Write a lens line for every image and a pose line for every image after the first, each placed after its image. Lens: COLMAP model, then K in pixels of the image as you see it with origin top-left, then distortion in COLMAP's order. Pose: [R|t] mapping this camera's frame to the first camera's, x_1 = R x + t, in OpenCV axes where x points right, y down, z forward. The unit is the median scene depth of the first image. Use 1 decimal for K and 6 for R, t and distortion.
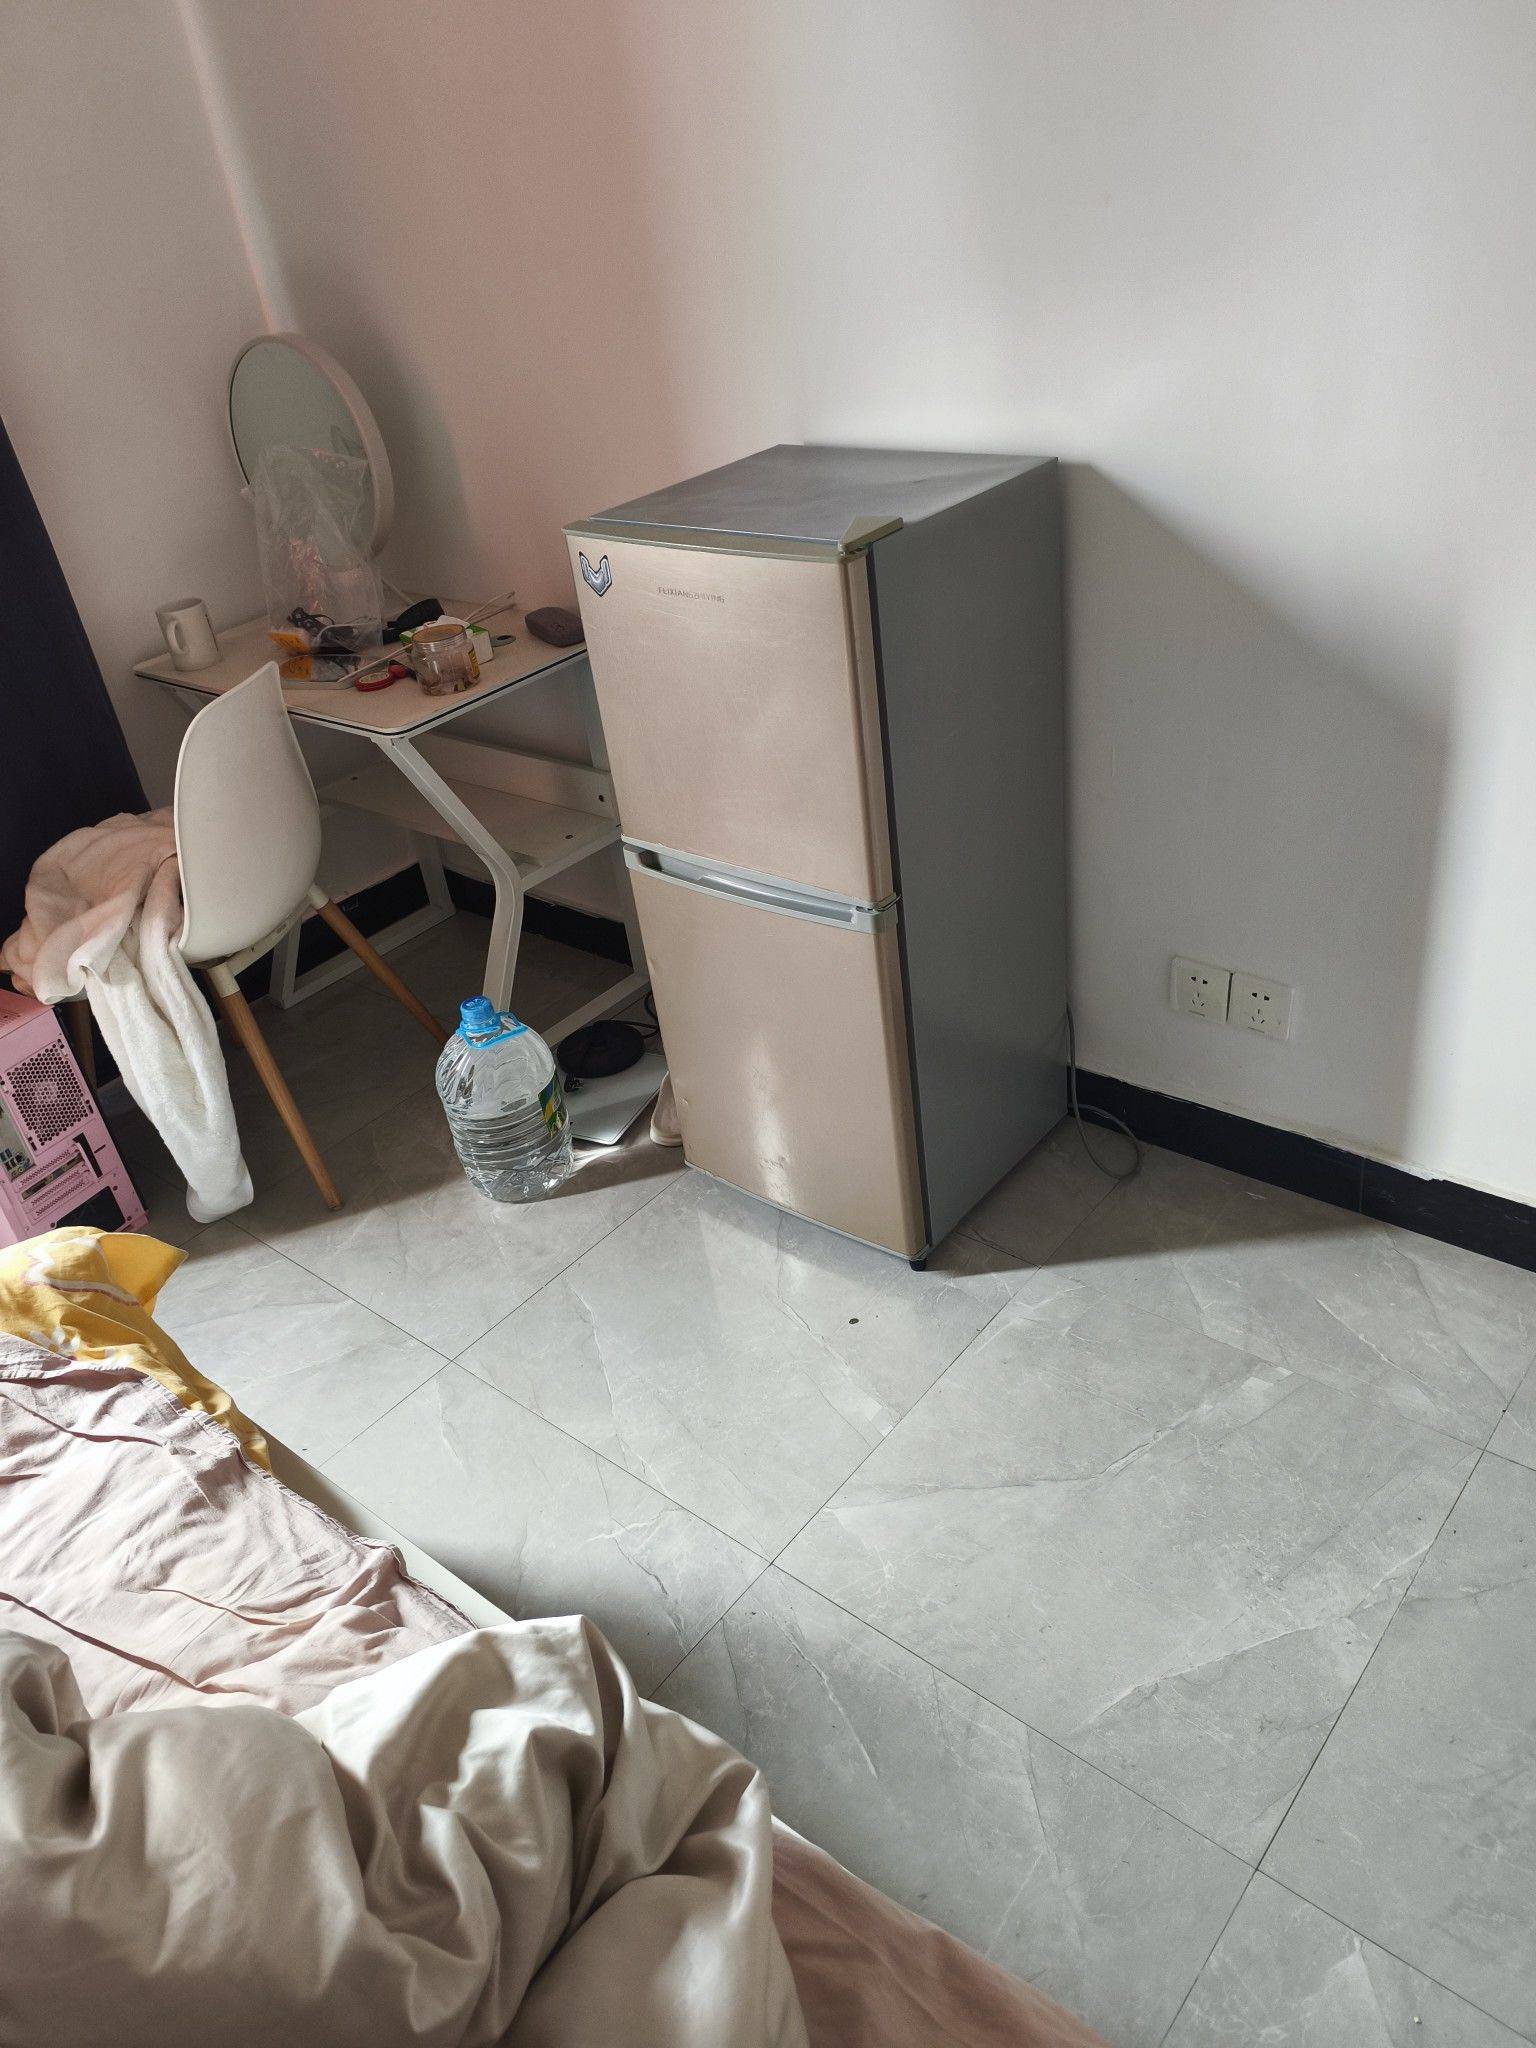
lens RADIAL K [[1508.6, 0, 772.4], [0, 1508.6, 1011.6], [0, 0, 1]] dist [0.038067, -0.037366]
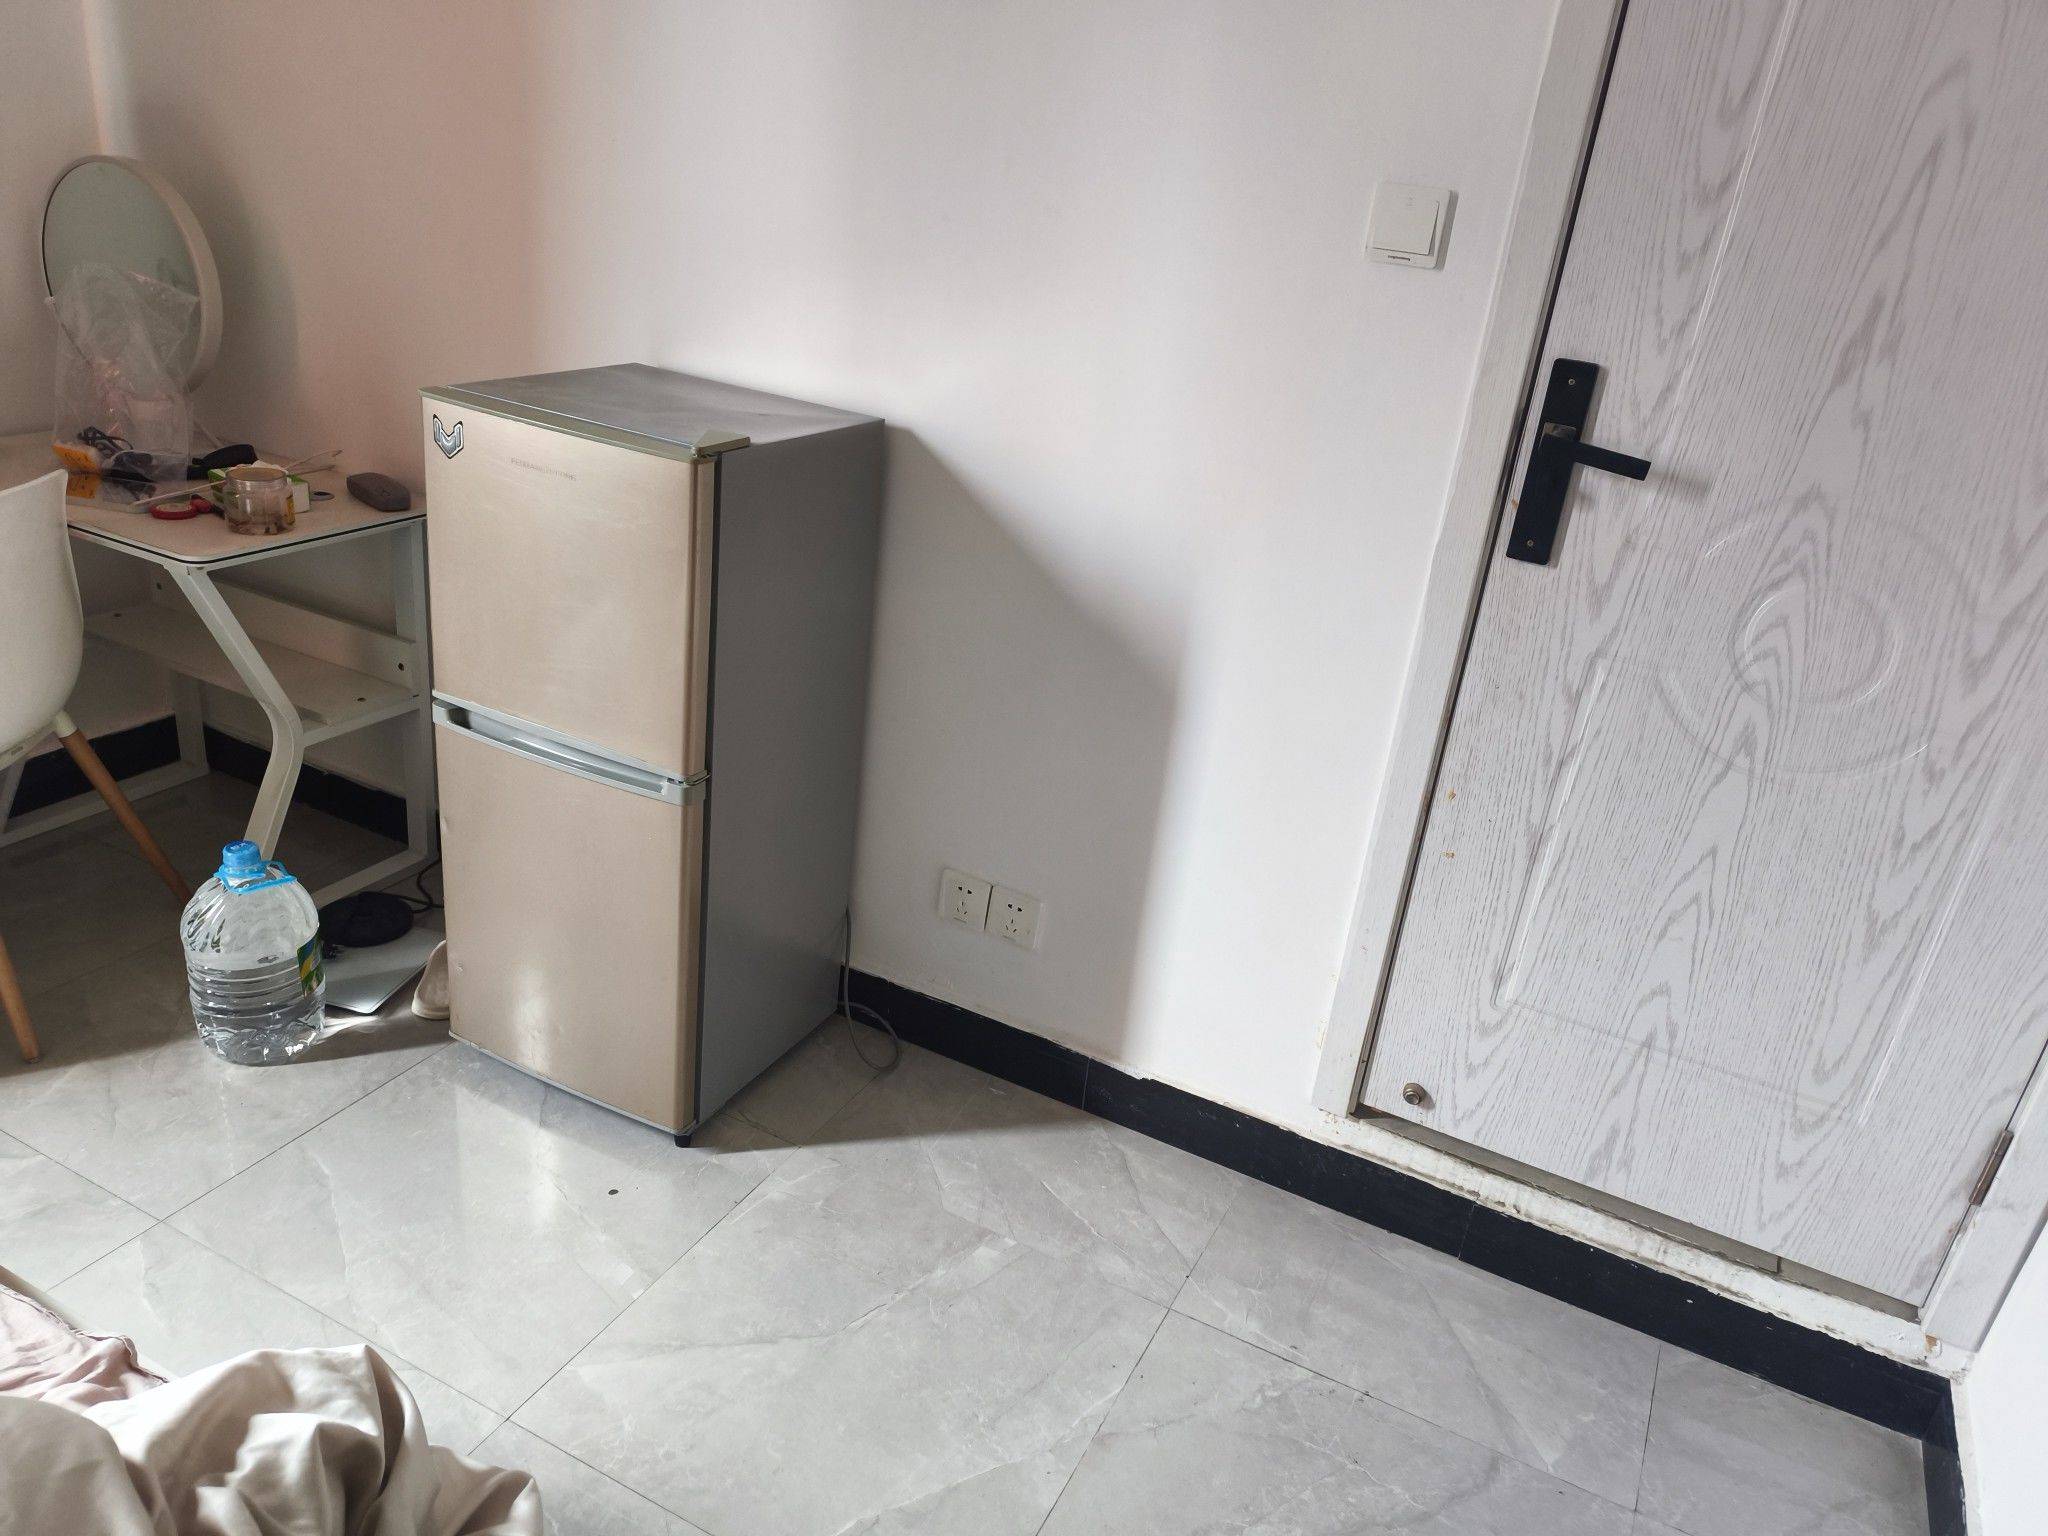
lens RADIAL K [[1508.6, 0, 1029.3], [0, 1508.6, 784.4], [0, 0, 1]] dist [0.038067, -0.037366]
pose [[0.943280, 0.117000, 0.310699, -0.031329], [-0.072856, 0.985983, -0.150102, 0.068543], [-0.323906, 0.118952, 0.938582, -0.080338]]
